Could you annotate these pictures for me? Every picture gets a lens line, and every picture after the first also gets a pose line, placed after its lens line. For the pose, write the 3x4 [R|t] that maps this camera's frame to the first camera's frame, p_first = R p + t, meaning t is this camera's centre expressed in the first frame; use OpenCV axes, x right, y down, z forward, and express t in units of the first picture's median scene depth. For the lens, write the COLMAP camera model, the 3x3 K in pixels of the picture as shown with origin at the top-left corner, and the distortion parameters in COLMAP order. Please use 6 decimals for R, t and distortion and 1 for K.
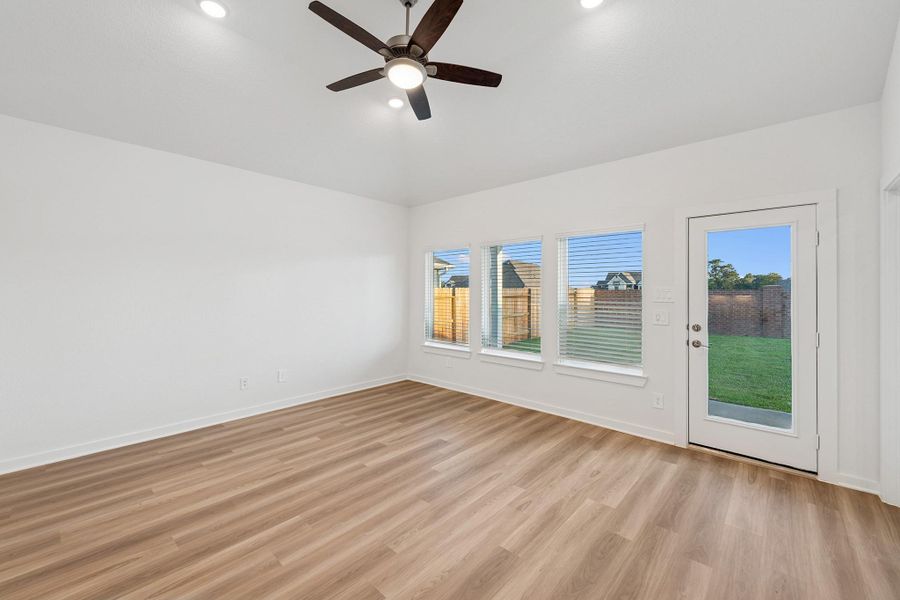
lens RADIAL K [[356.3, 0, 454.4], [0, 356.3, 297.1], [0, 0, 1]] dist [0.010522, -0.002297]
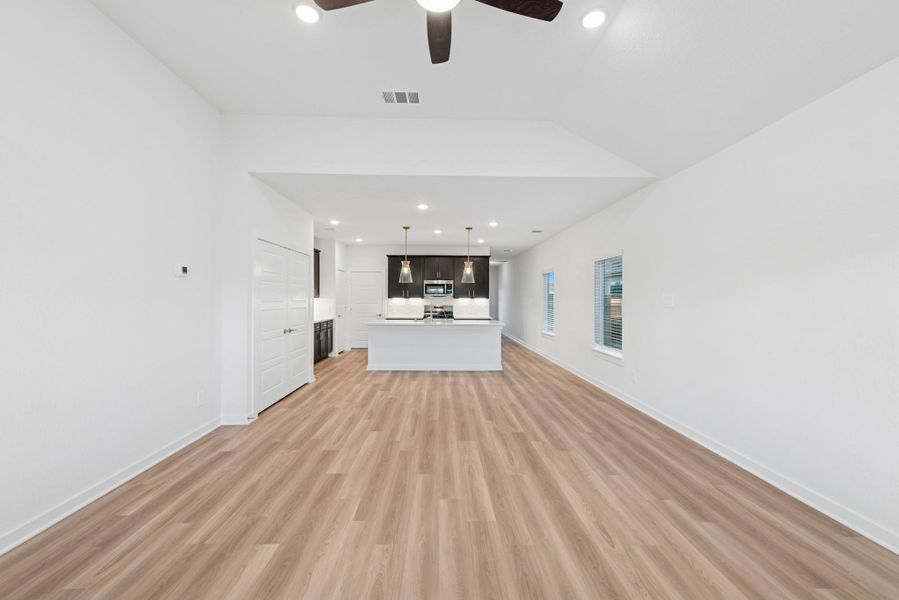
lens RADIAL K [[355.9, 0, 447.4], [0, 355.9, 300.3], [0, 0, 1]] dist [0.010522, -0.002297]
pose [[-0.733839, -0.003445, -0.679315, 0.301092], [-0.012982, 0.999876, 0.008954, -0.016373], [0.679199, 0.015389, -0.733792, 1.410419]]
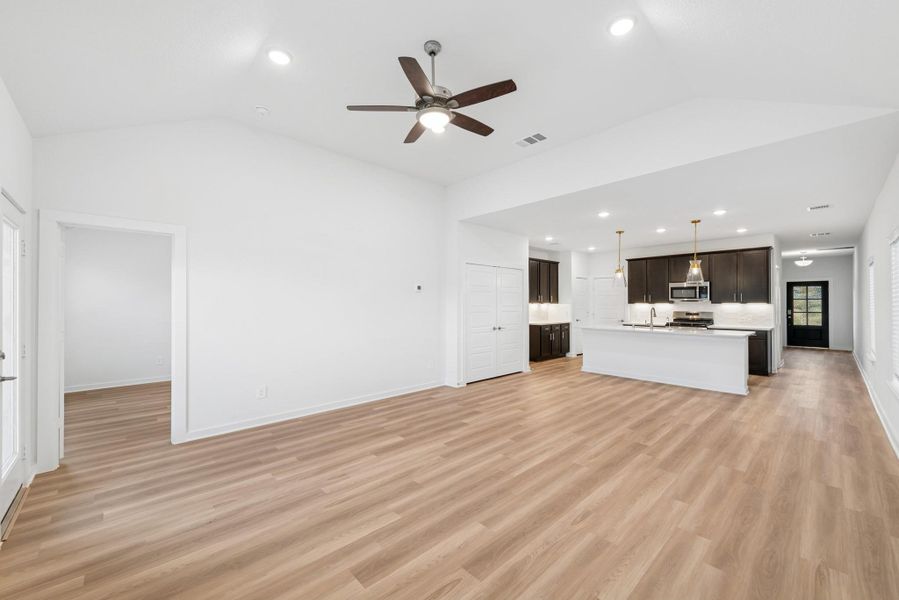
lens RADIAL K [[355.9, 0, 449.5], [0, 355.9, 302.3], [0, 0, 1]] dist [0.010522, -0.002297]
pose [[-0.994624, -0.002799, 0.103519, -0.286398], [-0.002298, 0.999985, 0.004965, -0.022402], [-0.103531, 0.004700, -0.994615, 1.987678]]
